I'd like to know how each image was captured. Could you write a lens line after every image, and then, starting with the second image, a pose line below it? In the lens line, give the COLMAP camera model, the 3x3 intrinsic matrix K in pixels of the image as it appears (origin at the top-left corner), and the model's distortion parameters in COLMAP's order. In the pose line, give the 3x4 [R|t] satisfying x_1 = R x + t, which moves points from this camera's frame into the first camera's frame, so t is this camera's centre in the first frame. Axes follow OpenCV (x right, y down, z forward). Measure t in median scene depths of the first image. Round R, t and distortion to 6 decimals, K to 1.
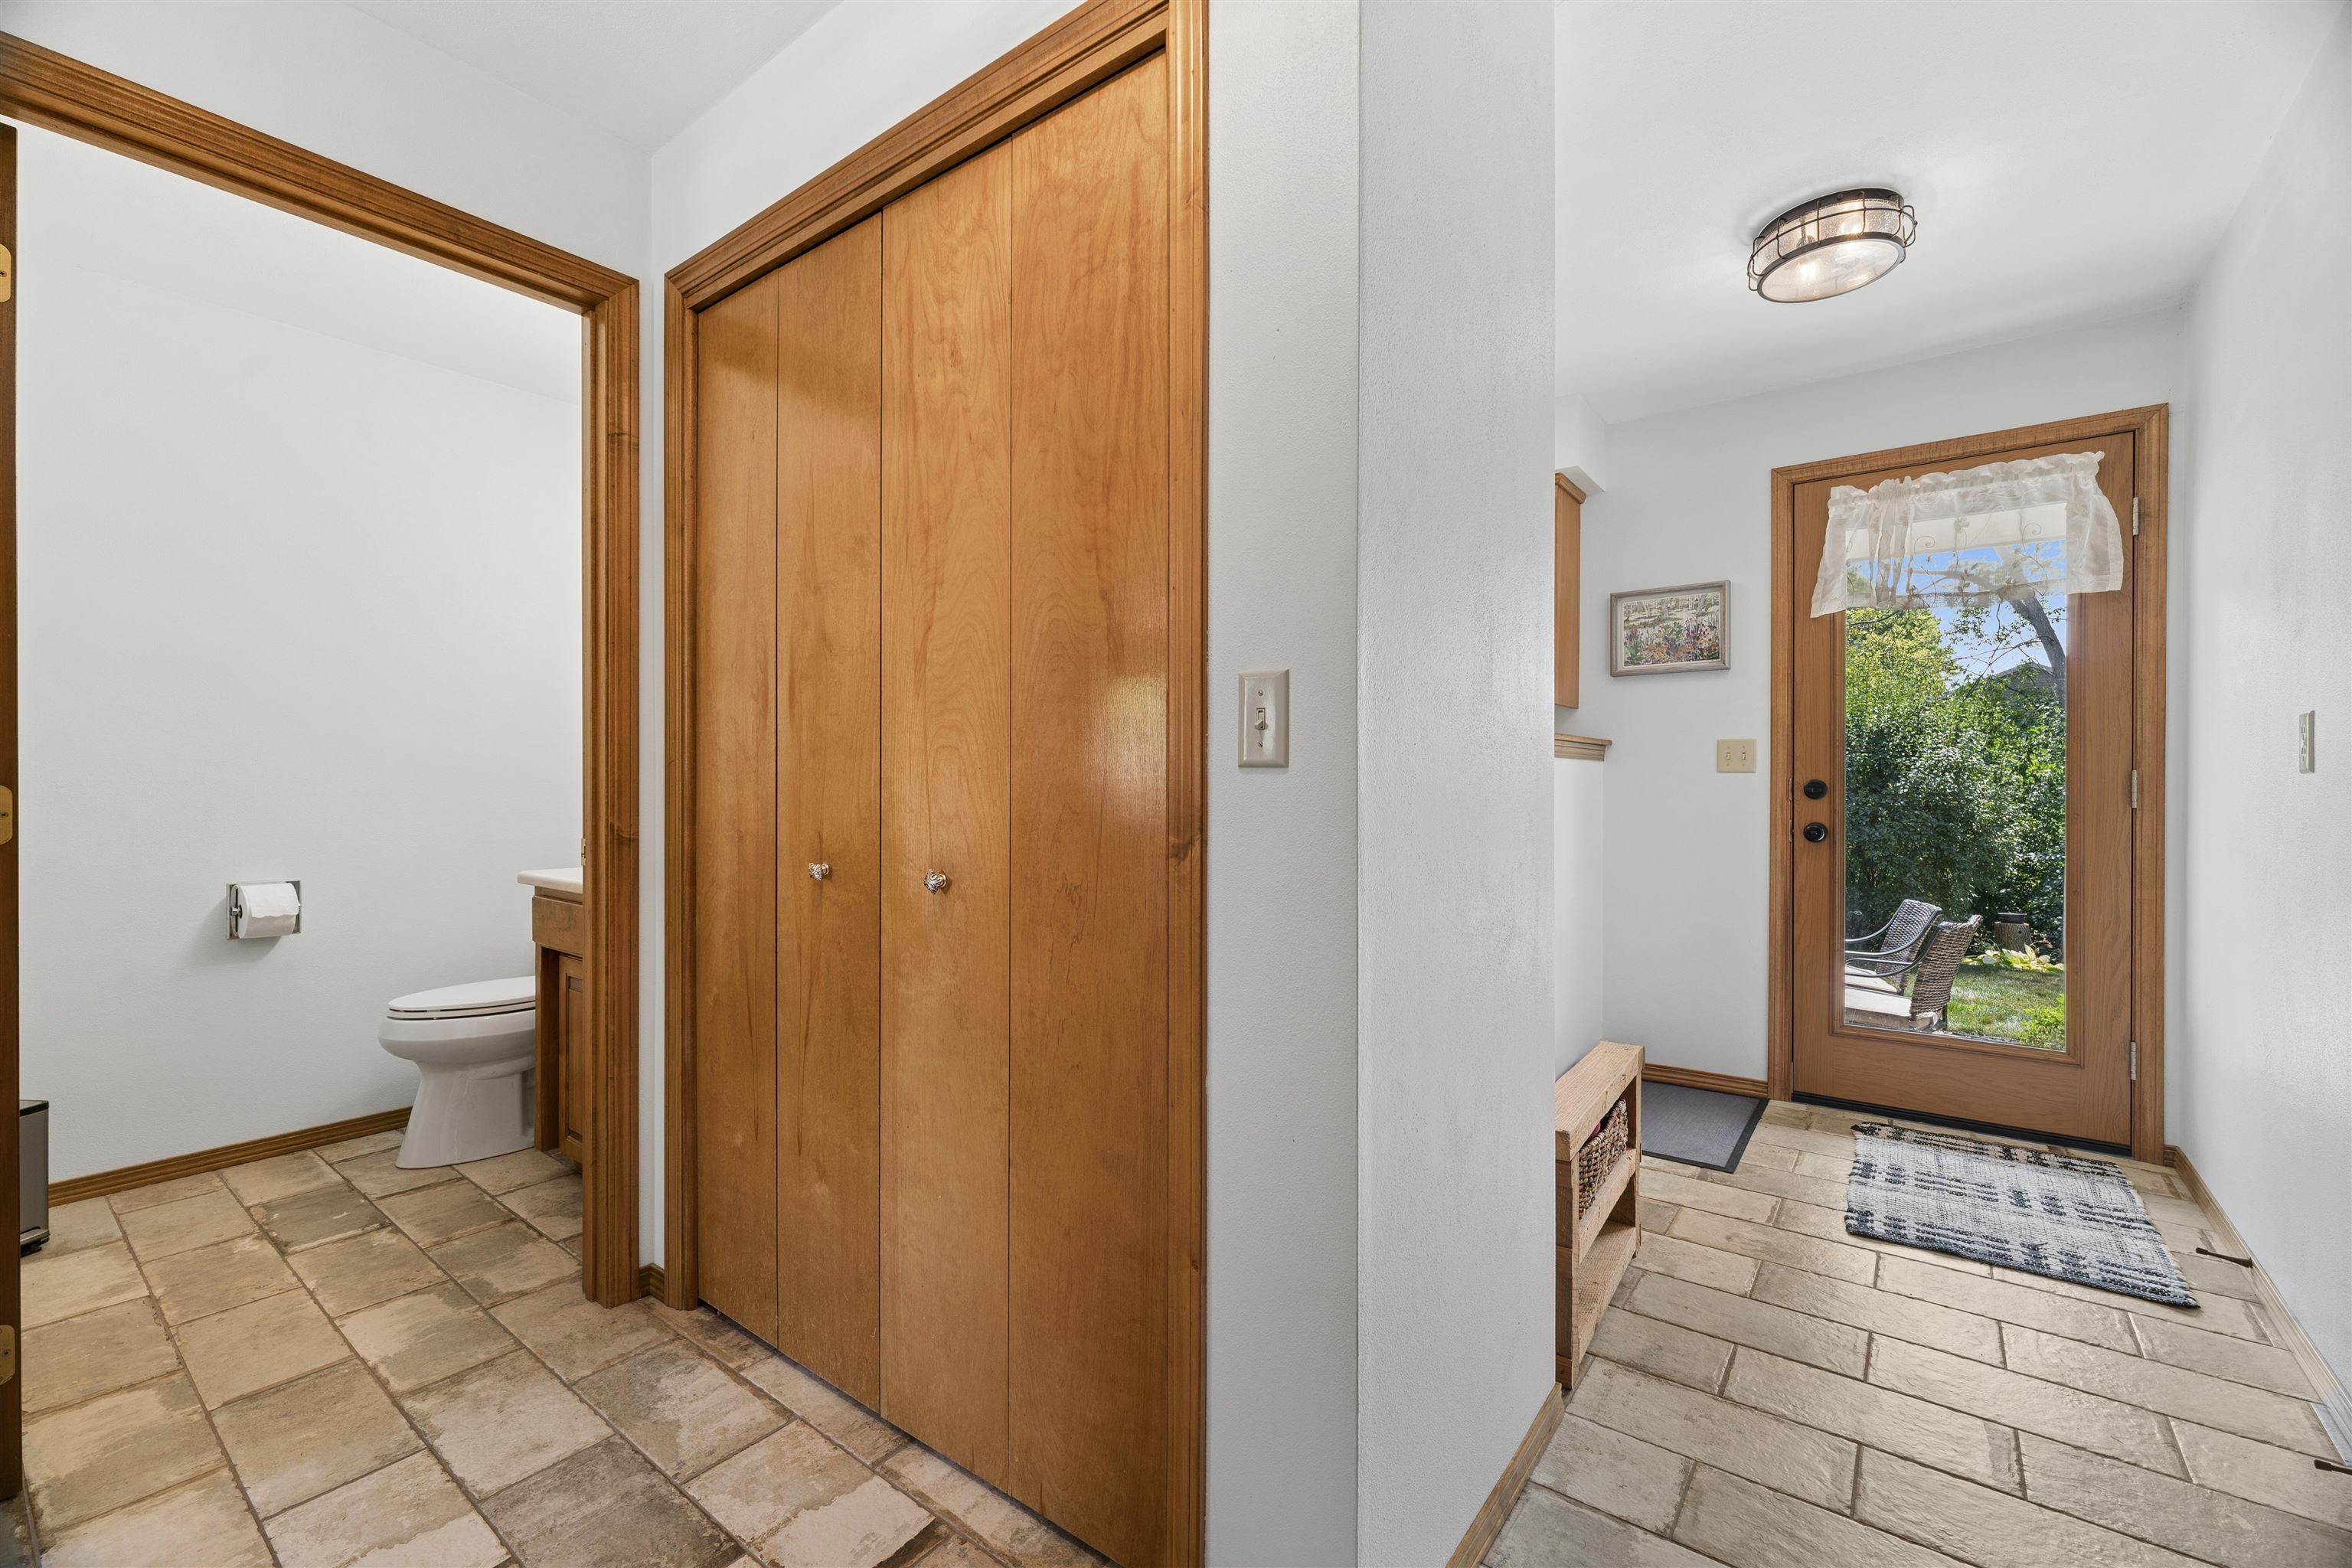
lens RADIAL K [[966.6, 0, 1169.9], [0, 966.6, 781.2], [0, 0, 1]] dist [-0.001306, -0.000205]
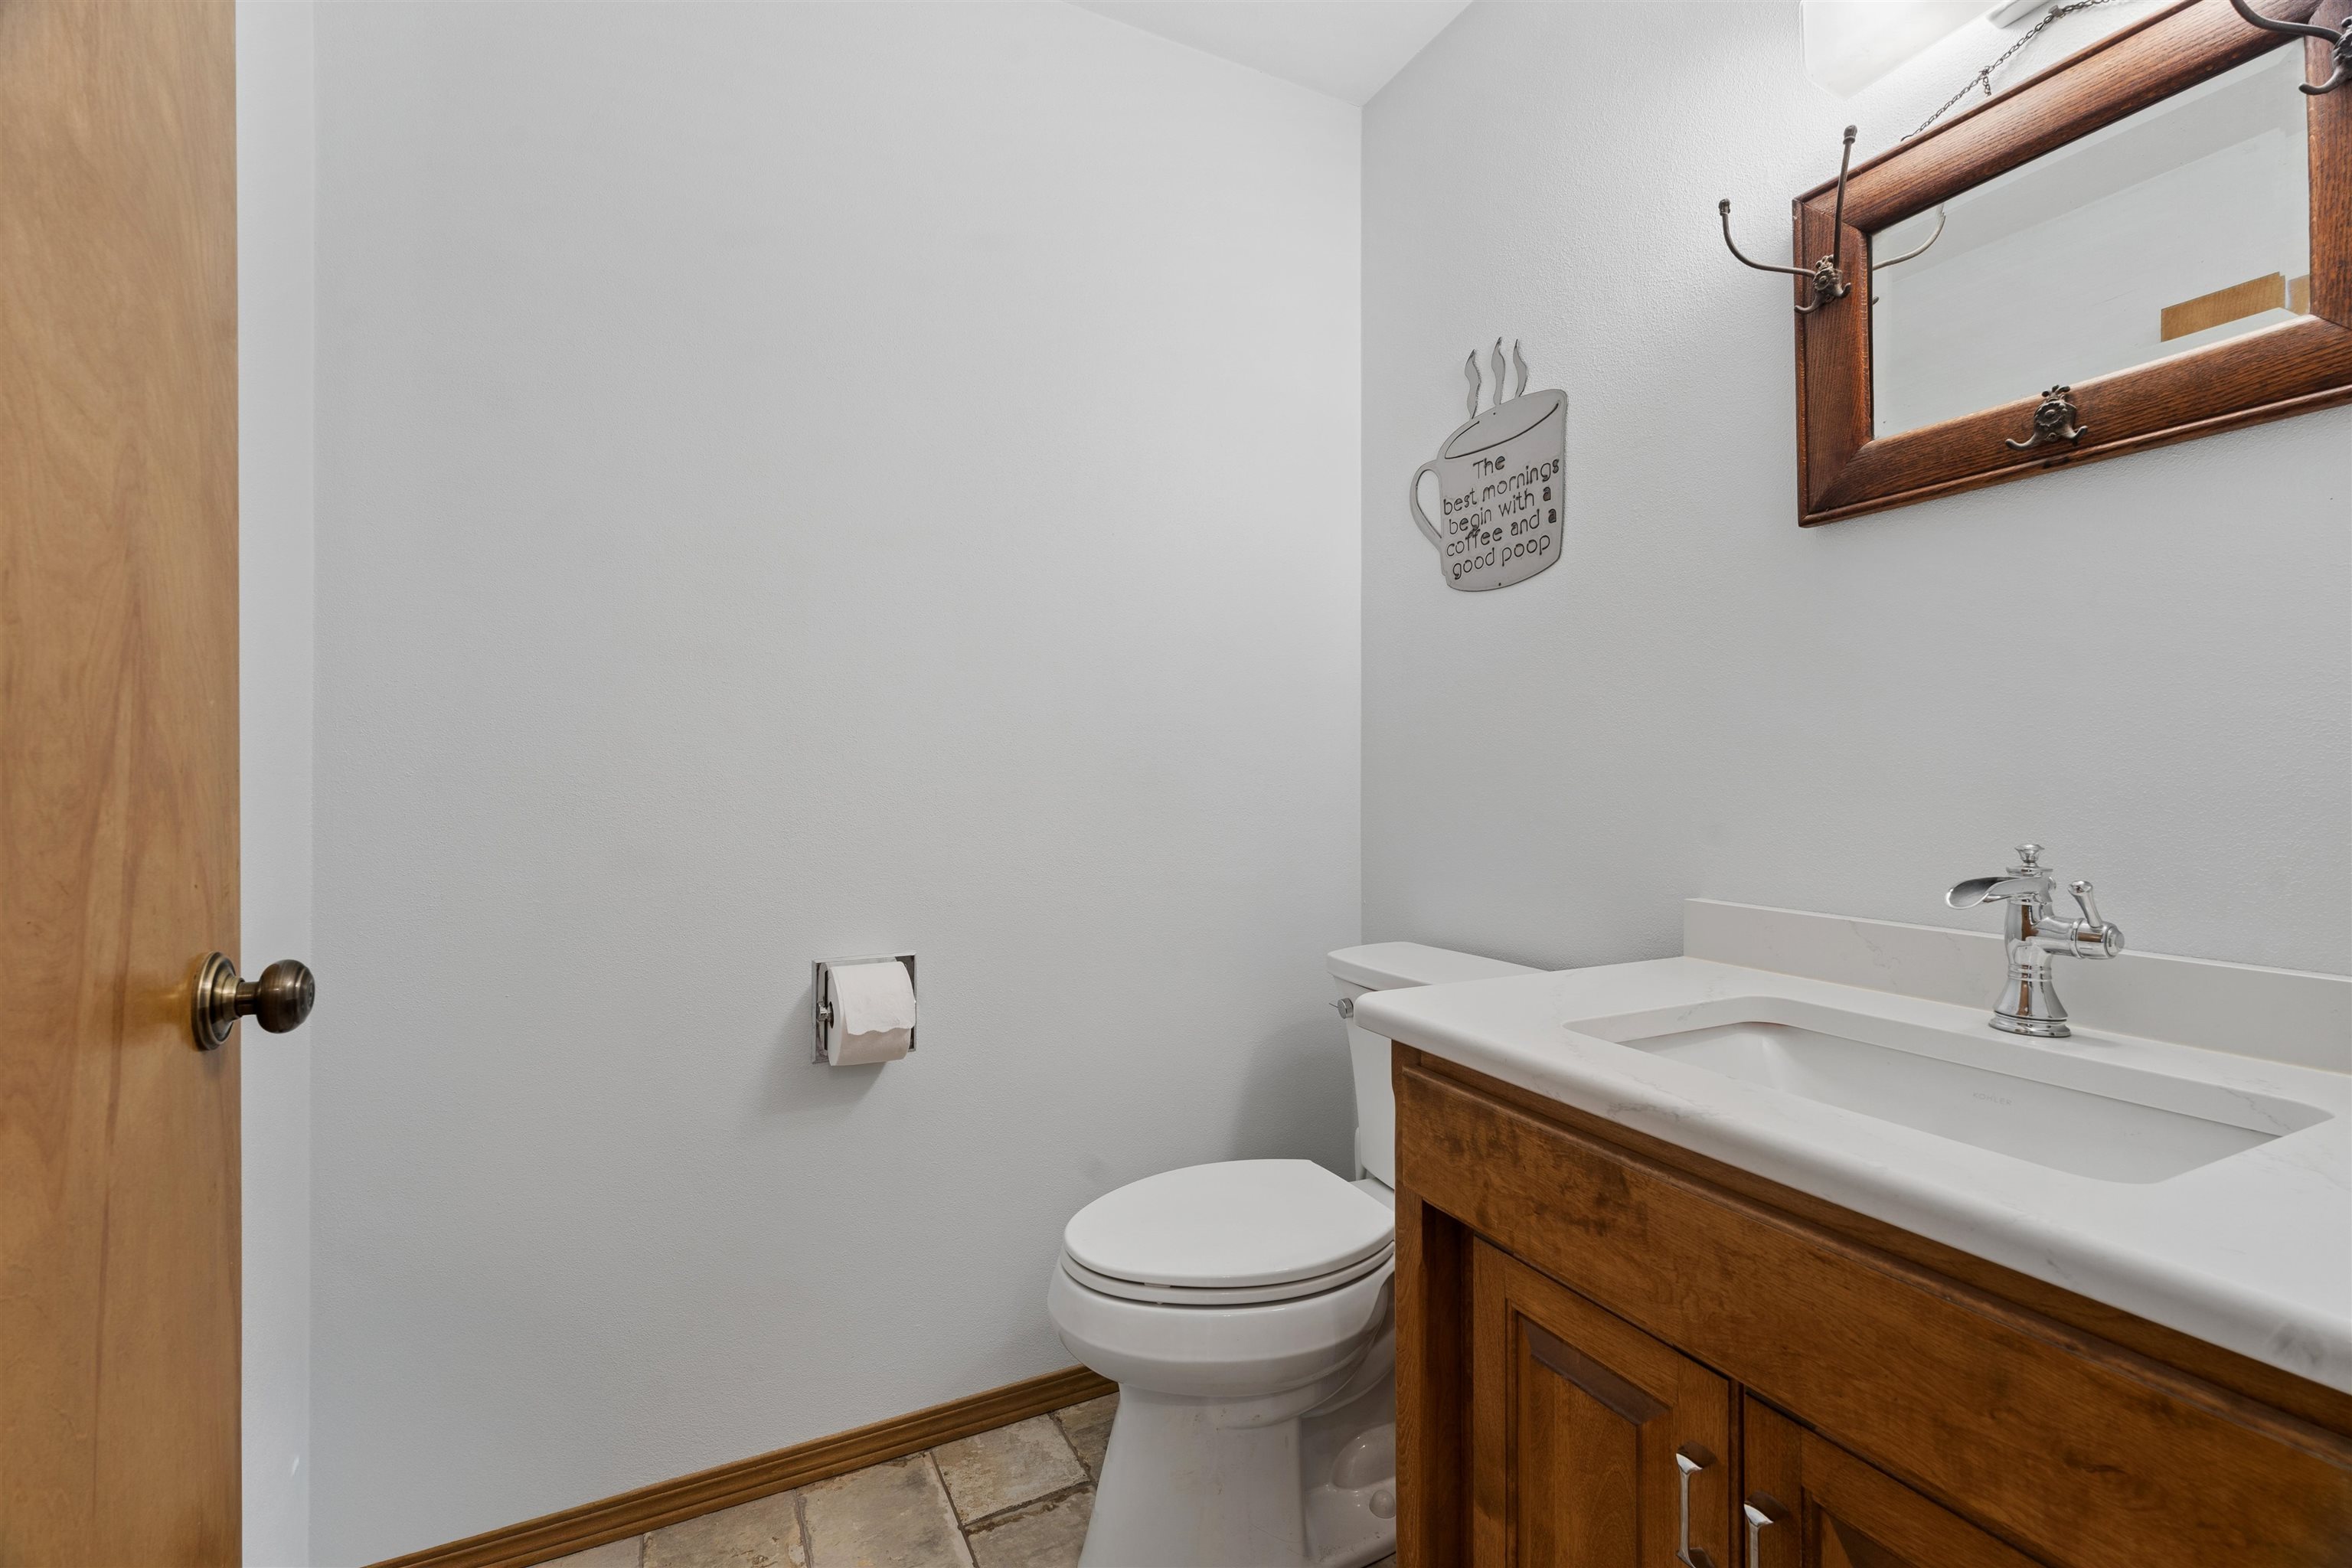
lens RADIAL K [[992.7, 0, 1174.9], [0, 992.7, 756.6], [0, 0, 1]] dist [0.001323, -0.000089]
pose [[0.903271, -0.009943, -0.428954, -0.774563], [0.003938, 0.999881, -0.014885, -0.000125], [0.429052, 0.011756, 0.903203, 0.816476]]
